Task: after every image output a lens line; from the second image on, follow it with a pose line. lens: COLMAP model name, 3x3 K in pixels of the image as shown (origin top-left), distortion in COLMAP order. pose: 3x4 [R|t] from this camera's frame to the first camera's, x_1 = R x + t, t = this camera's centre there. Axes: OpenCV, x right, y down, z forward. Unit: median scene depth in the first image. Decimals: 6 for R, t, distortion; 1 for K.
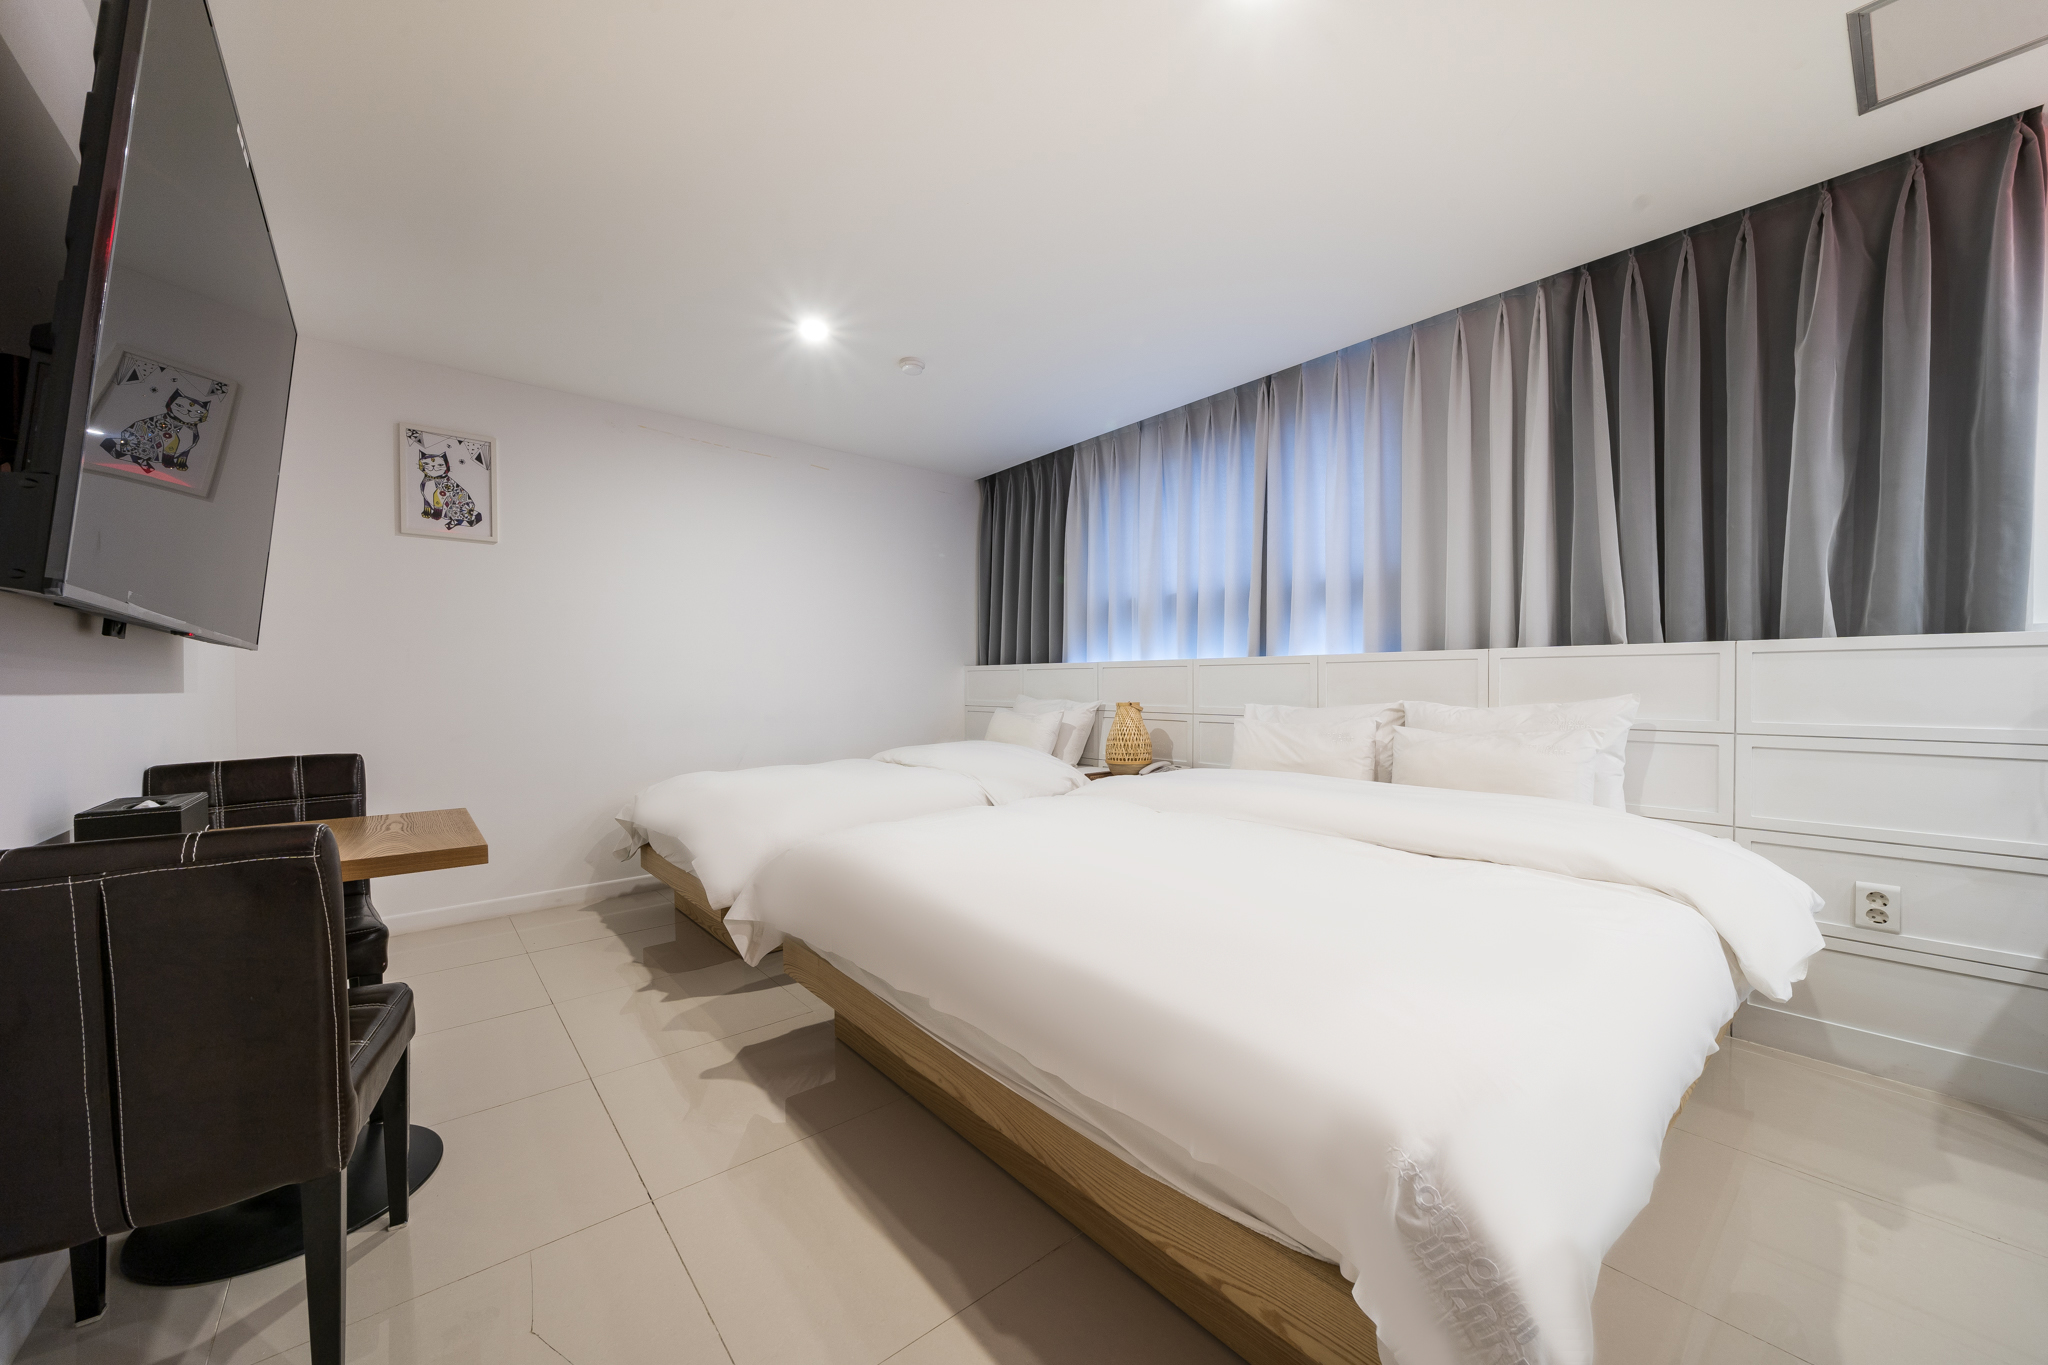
lens RADIAL K [[768.0, 0, 1018.5], [0, 768.0, 685.2], [0, 0, 1]] dist [0.000968, -0.000075]
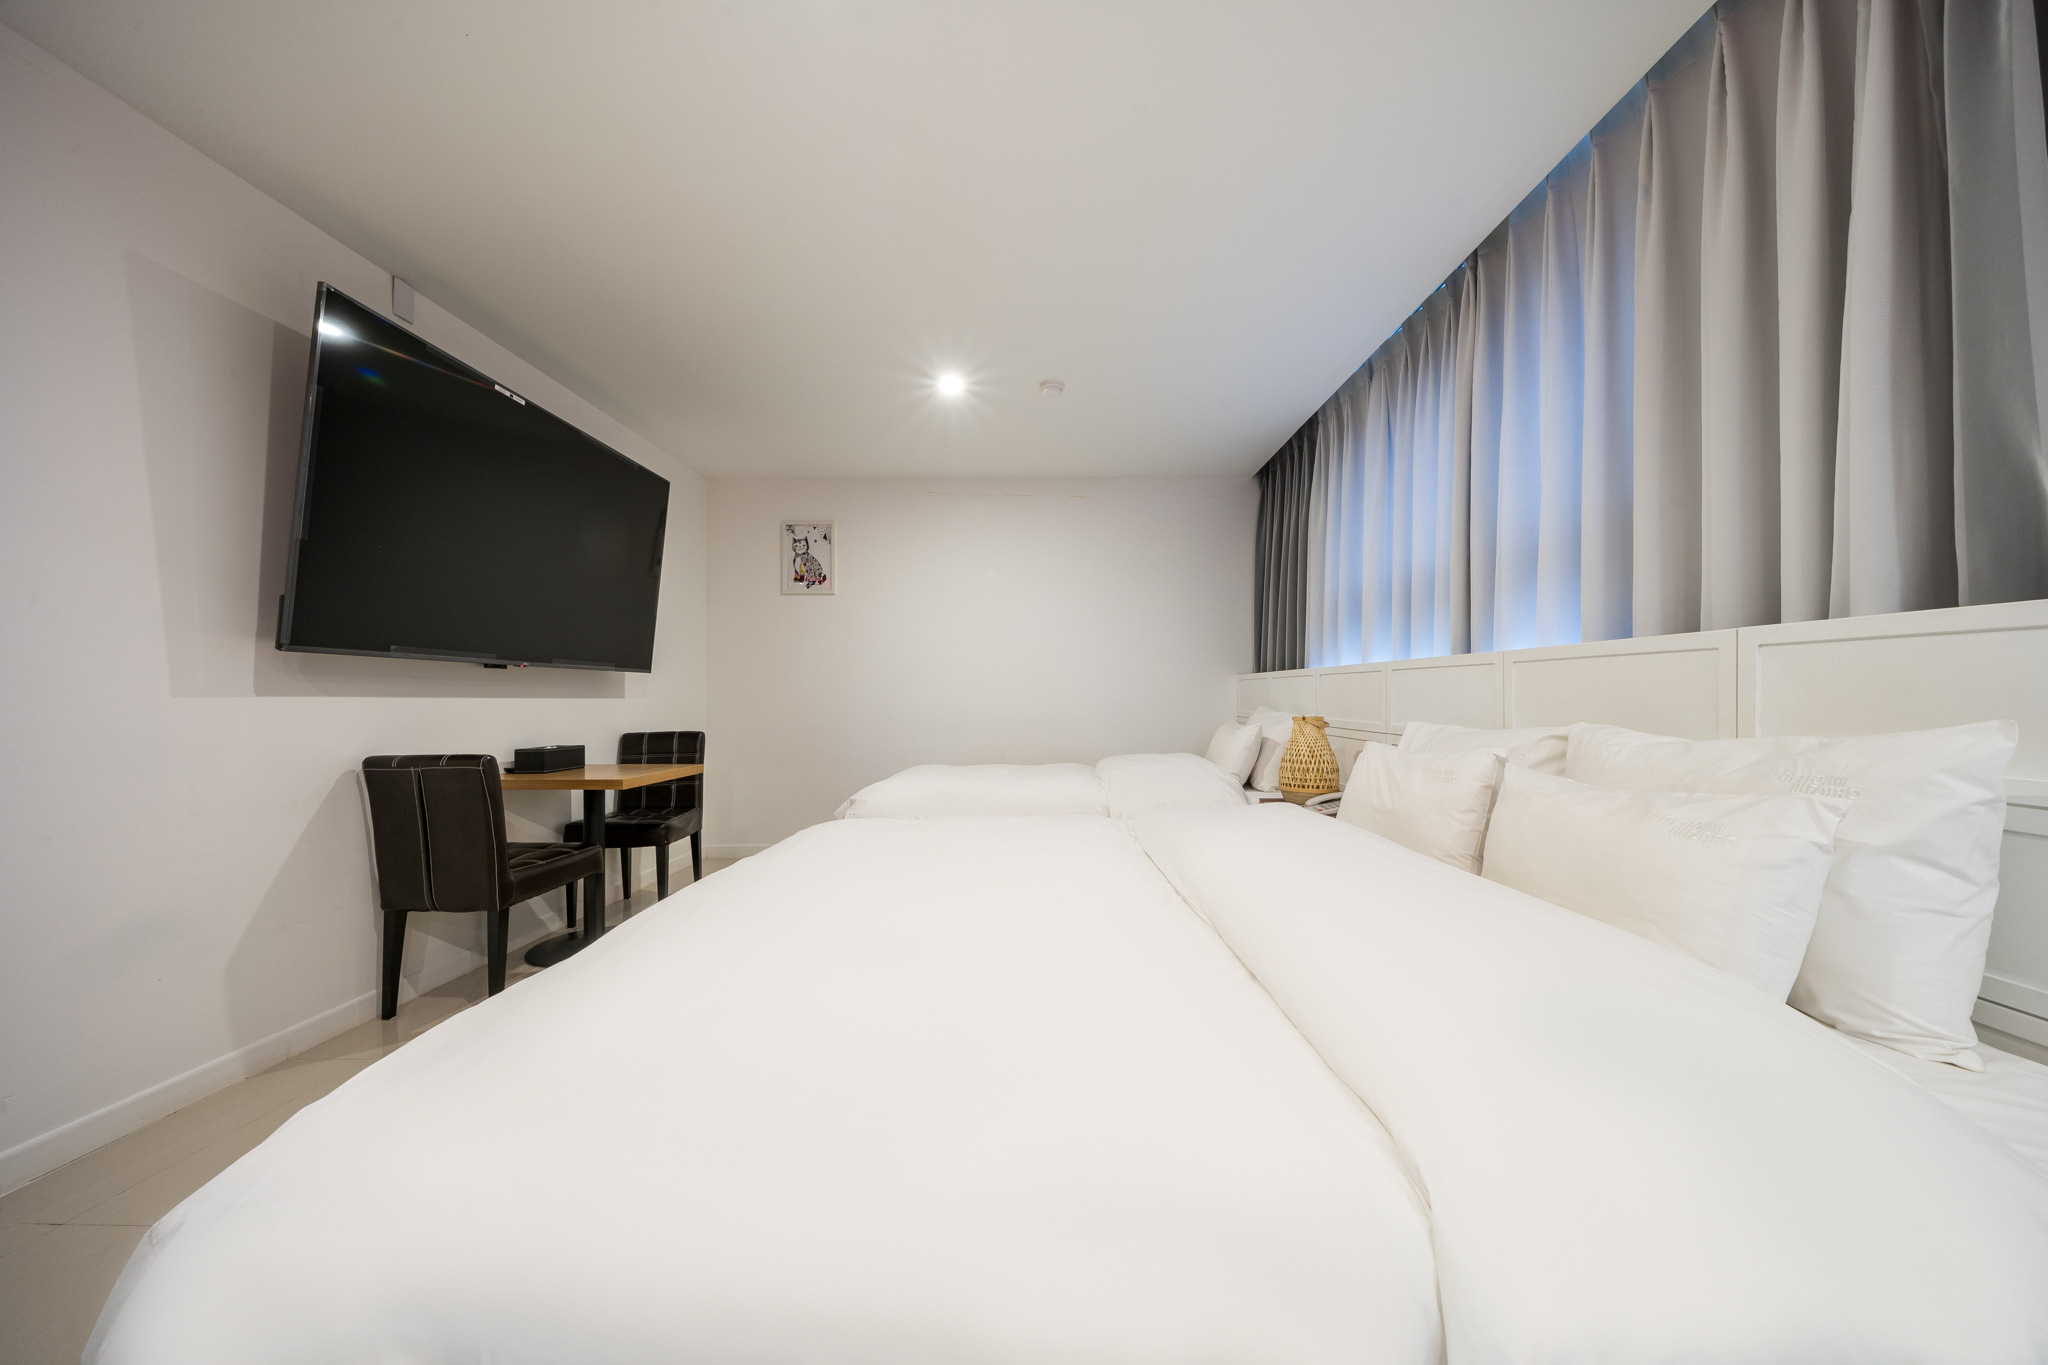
lens RADIAL K [[705.0, 0, 1015.4], [0, 705.0, 692.4], [0, 0, 1]] dist [-0.003207, -0.000146]
pose [[0.722272, 0.004502, -0.691594, 0.508439], [-0.009226, 0.999953, -0.003126, 0.002879], [0.691548, 0.008639, 0.722279, 0.286928]]
